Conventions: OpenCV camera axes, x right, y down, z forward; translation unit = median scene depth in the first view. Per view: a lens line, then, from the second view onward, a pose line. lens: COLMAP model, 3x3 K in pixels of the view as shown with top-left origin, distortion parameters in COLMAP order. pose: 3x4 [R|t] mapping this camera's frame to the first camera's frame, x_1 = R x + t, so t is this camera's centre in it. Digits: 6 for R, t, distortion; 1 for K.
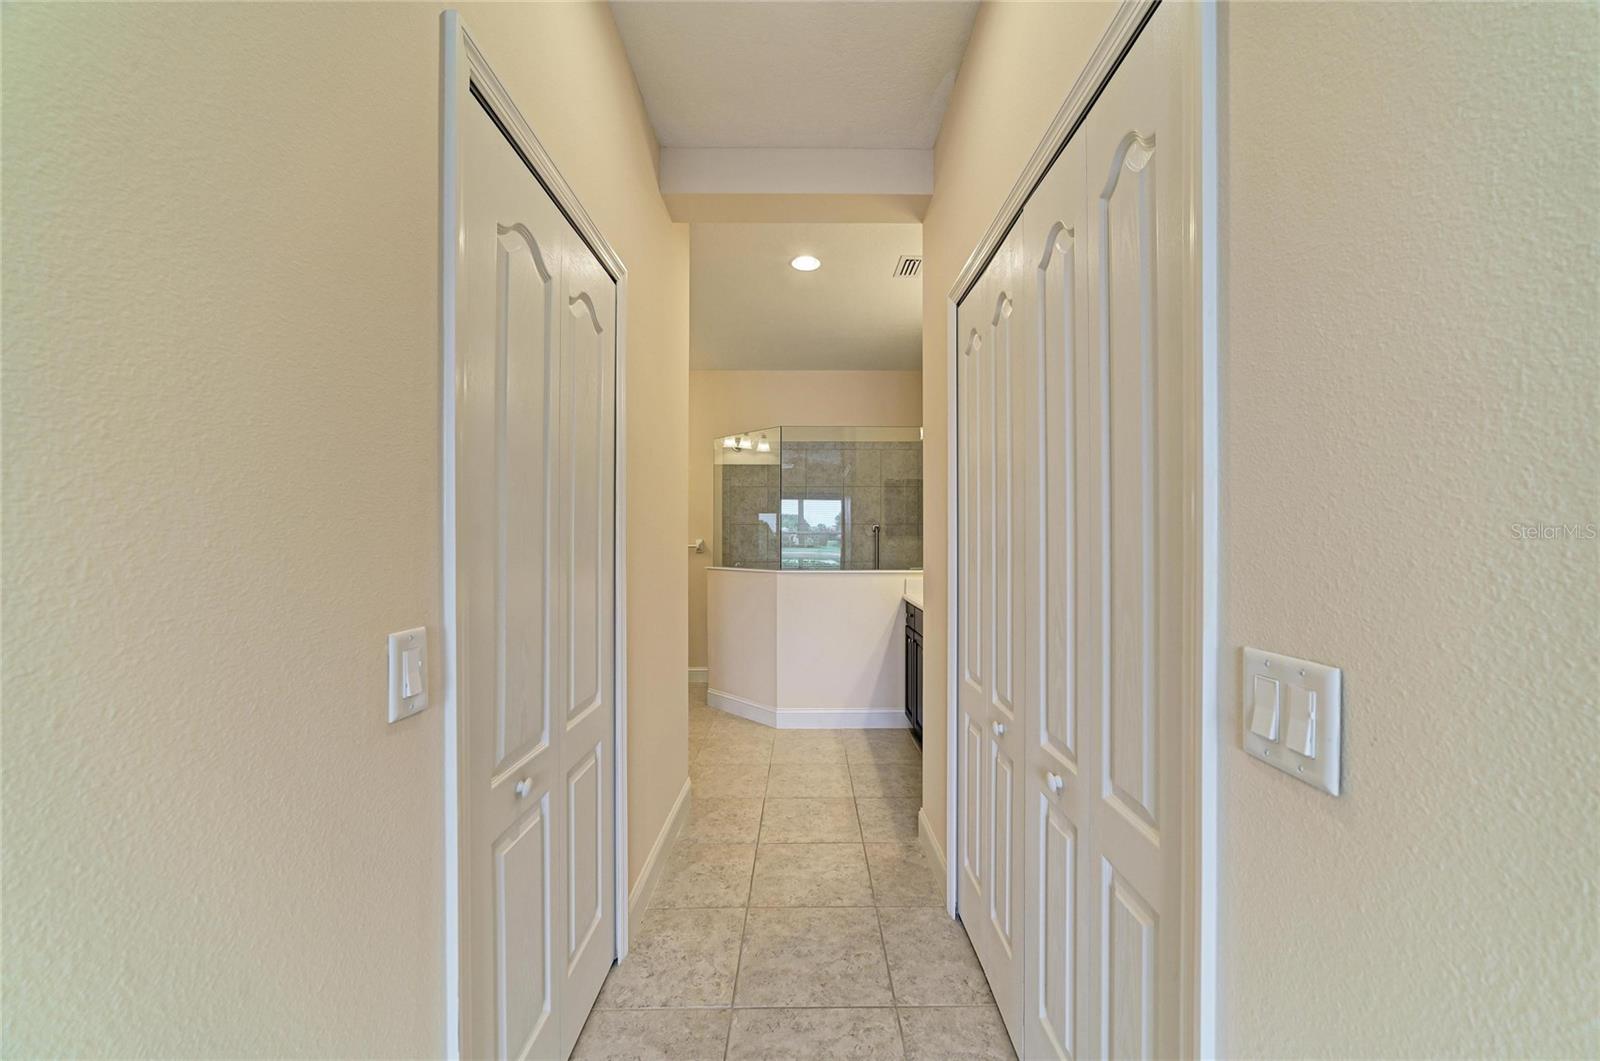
lens RADIAL K [[609.4, 0, 806.1], [0, 609.4, 539.1], [0, 0, 1]] dist [-0.018603, 0.006621]
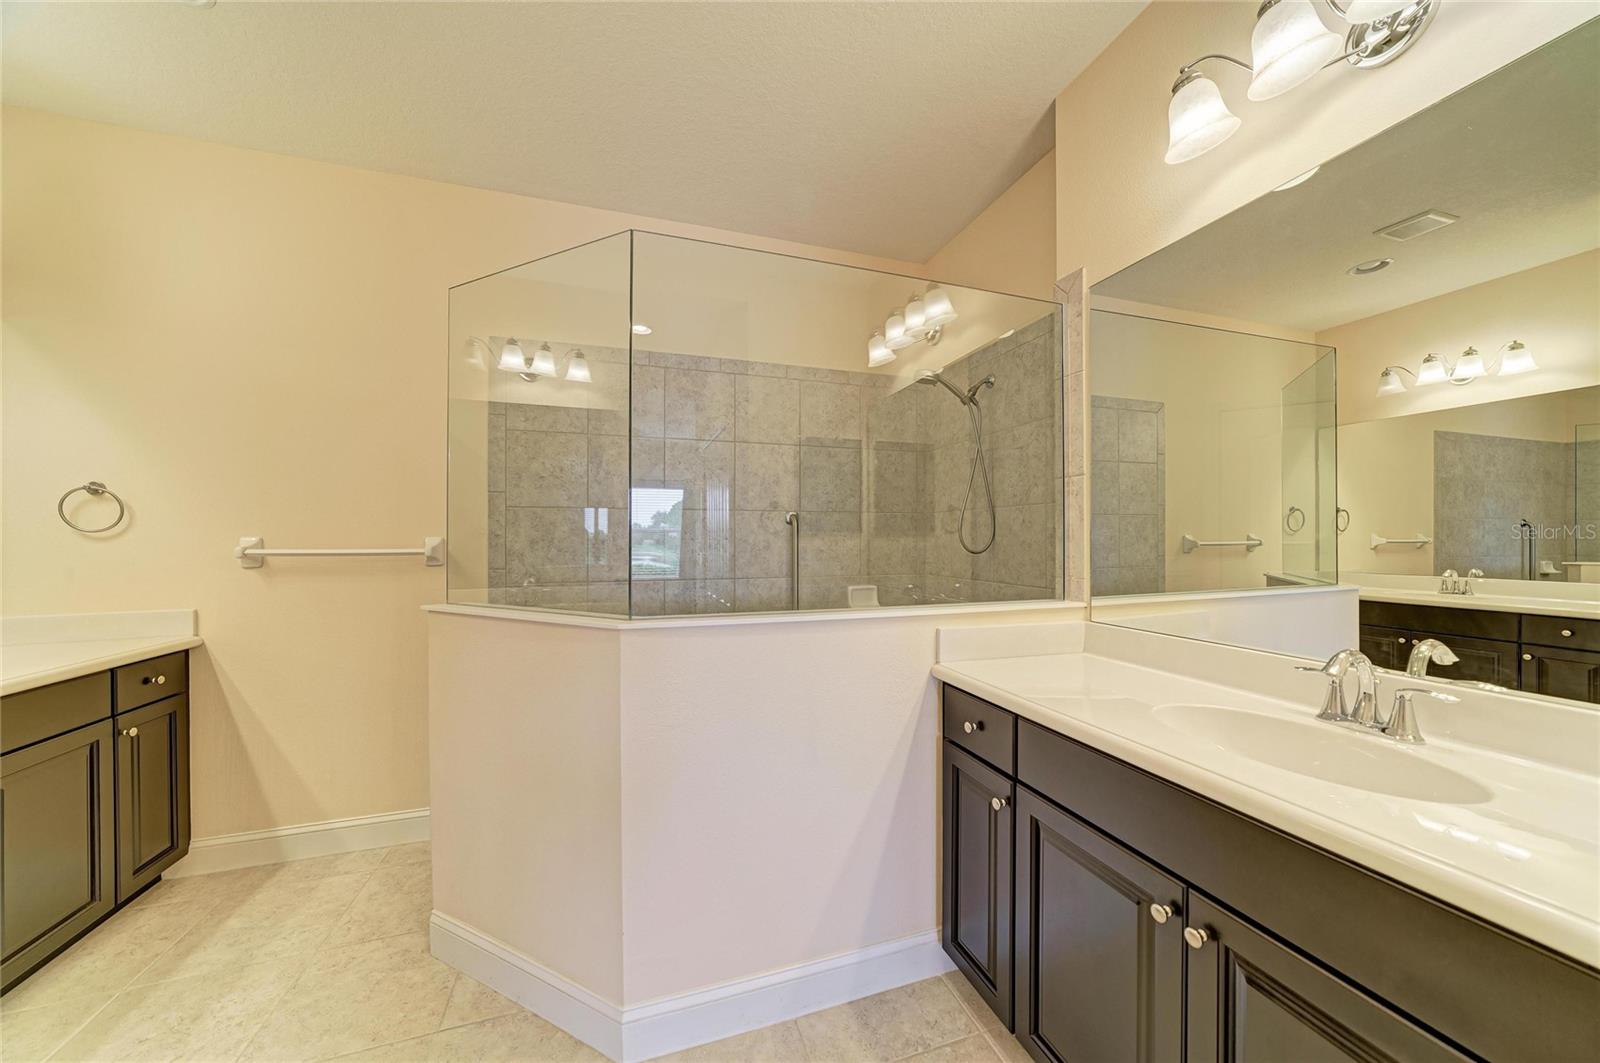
lens RADIAL K [[609.4, 0, 806.1], [0, 609.4, 540.1], [0, 0, 1]] dist [-0.018603, 0.006621]
pose [[0.956951, -0.000279, 0.290250, -0.035778], [0.000228, 1.000000, 0.000212, 0.002331], [-0.290250, -0.000137, 0.956951, 0.455161]]
